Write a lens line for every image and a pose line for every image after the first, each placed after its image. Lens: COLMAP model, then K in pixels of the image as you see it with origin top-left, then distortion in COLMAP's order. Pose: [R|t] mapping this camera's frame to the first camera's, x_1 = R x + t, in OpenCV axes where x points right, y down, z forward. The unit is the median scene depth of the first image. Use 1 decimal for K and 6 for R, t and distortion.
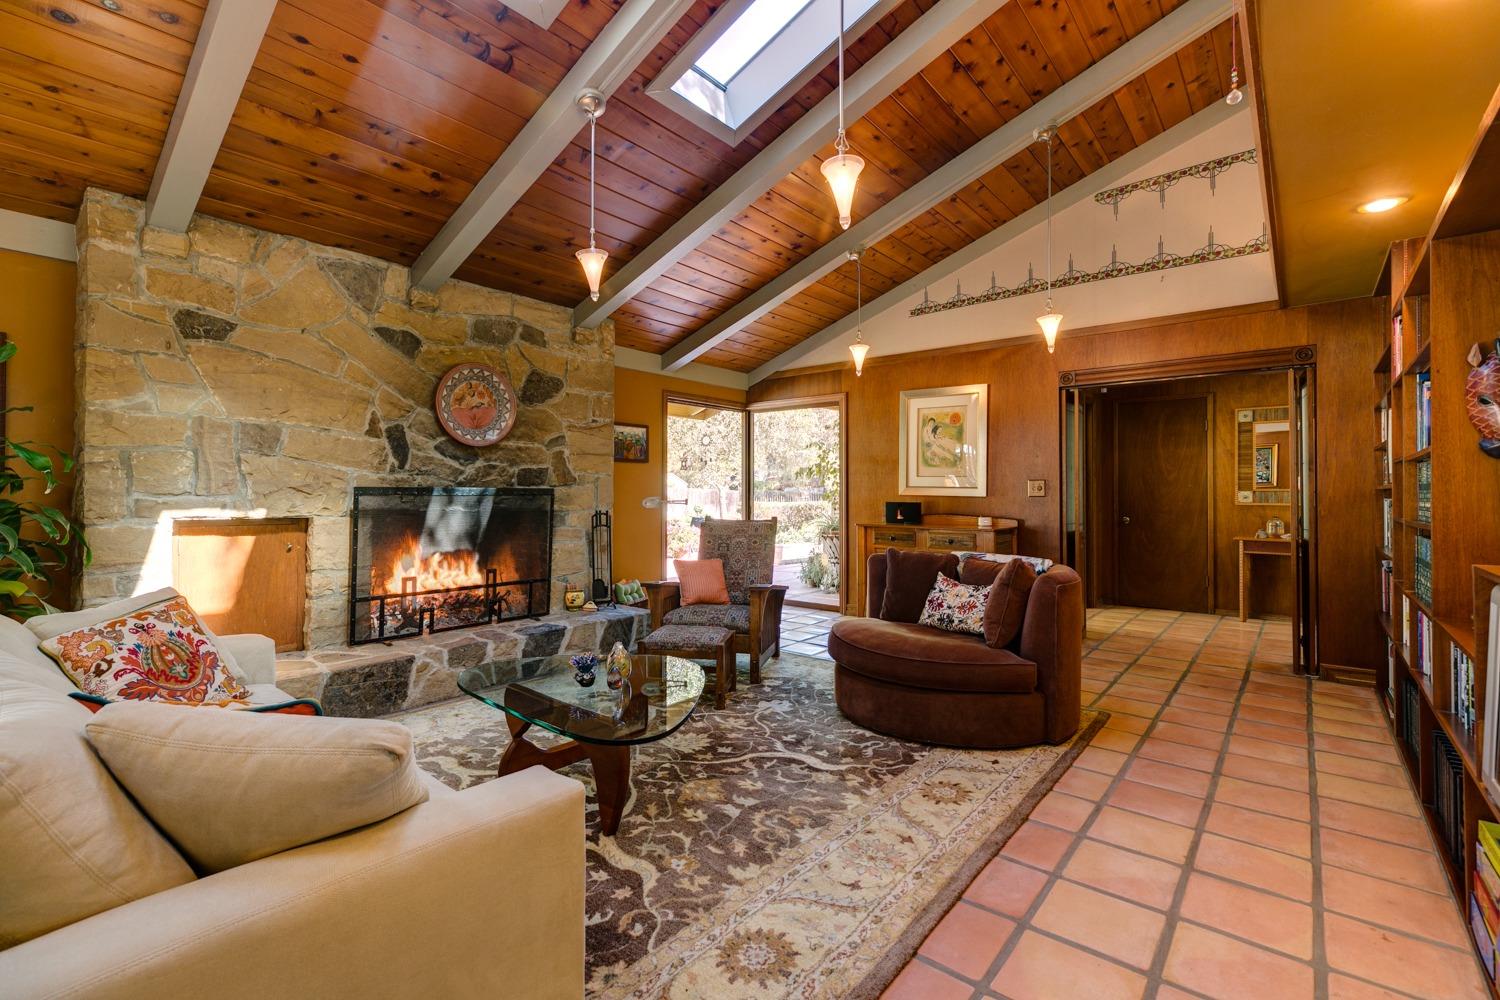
lens RADIAL K [[668.6, 0, 748.1], [0, 668.6, 484.8], [0, 0, 1]] dist [0.002869, 0.000370]
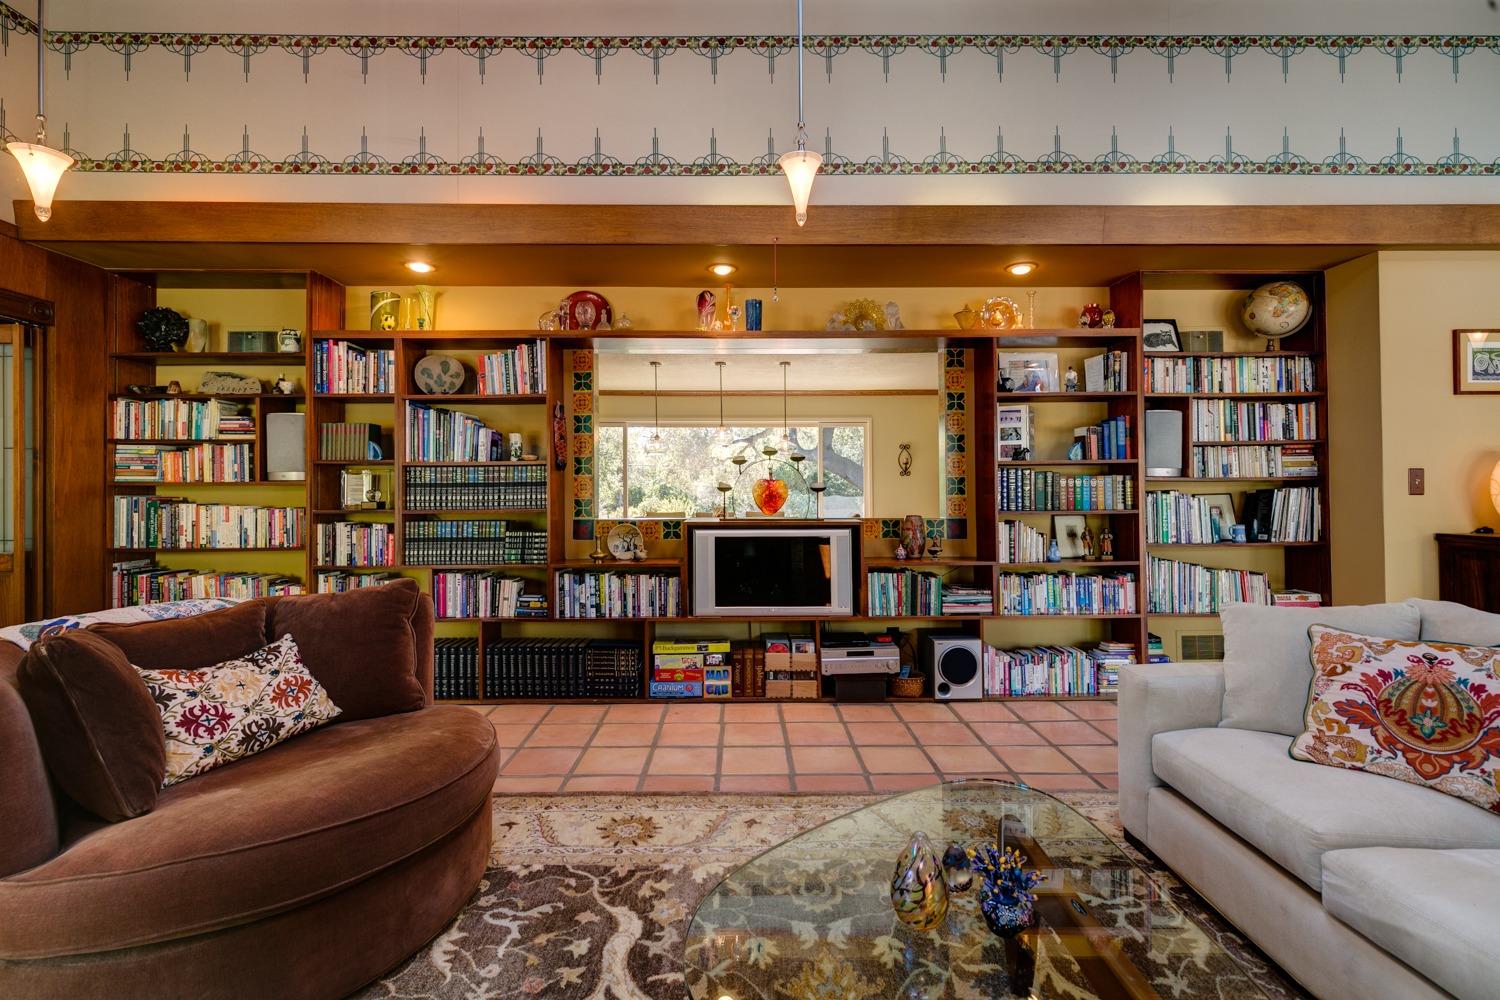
lens RADIAL K [[668.6, 0, 748.1], [0, 668.6, 484.8], [0, 0, 1]] dist [0.002869, 0.000370]
pose [[-0.650034, 0.007931, 0.759864, -0.411086], [-0.011250, 0.999736, -0.020058, 0.017299], [-0.759822, -0.021587, -0.649773, 1.246332]]
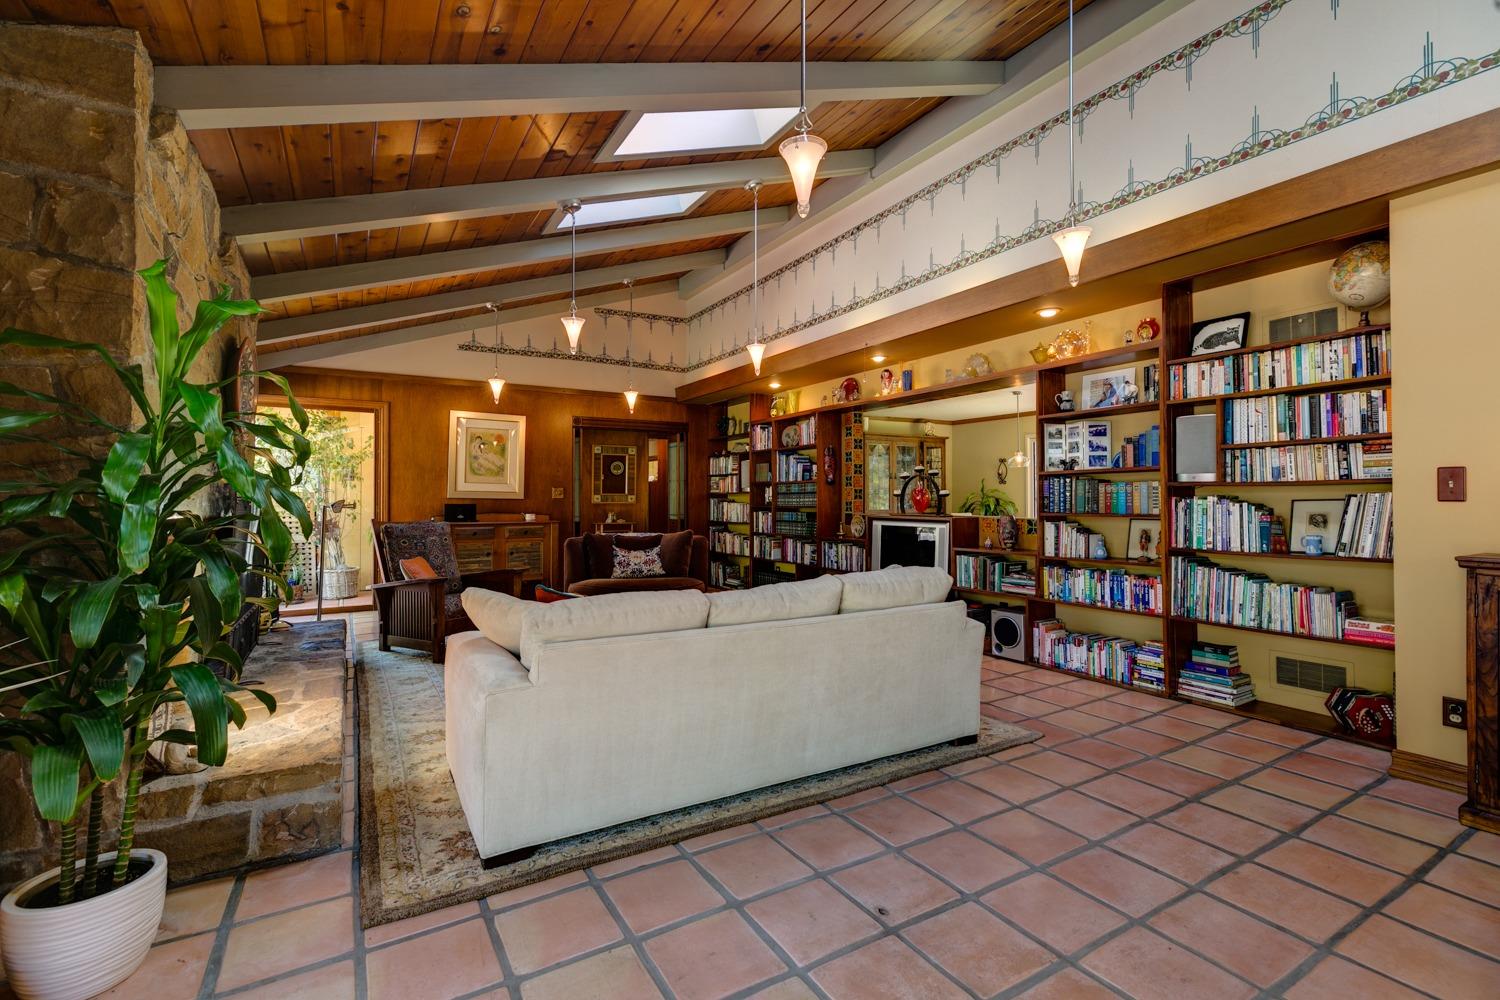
lens RADIAL K [[668.6, 0, 748.1], [0, 668.6, 484.8], [0, 0, 1]] dist [0.002869, 0.000370]
pose [[0.331908, 0.015370, 0.943186, -1.414969], [-0.012617, 0.999850, -0.011854, -0.000943], [-0.943227, -0.007966, 0.332052, 0.214063]]
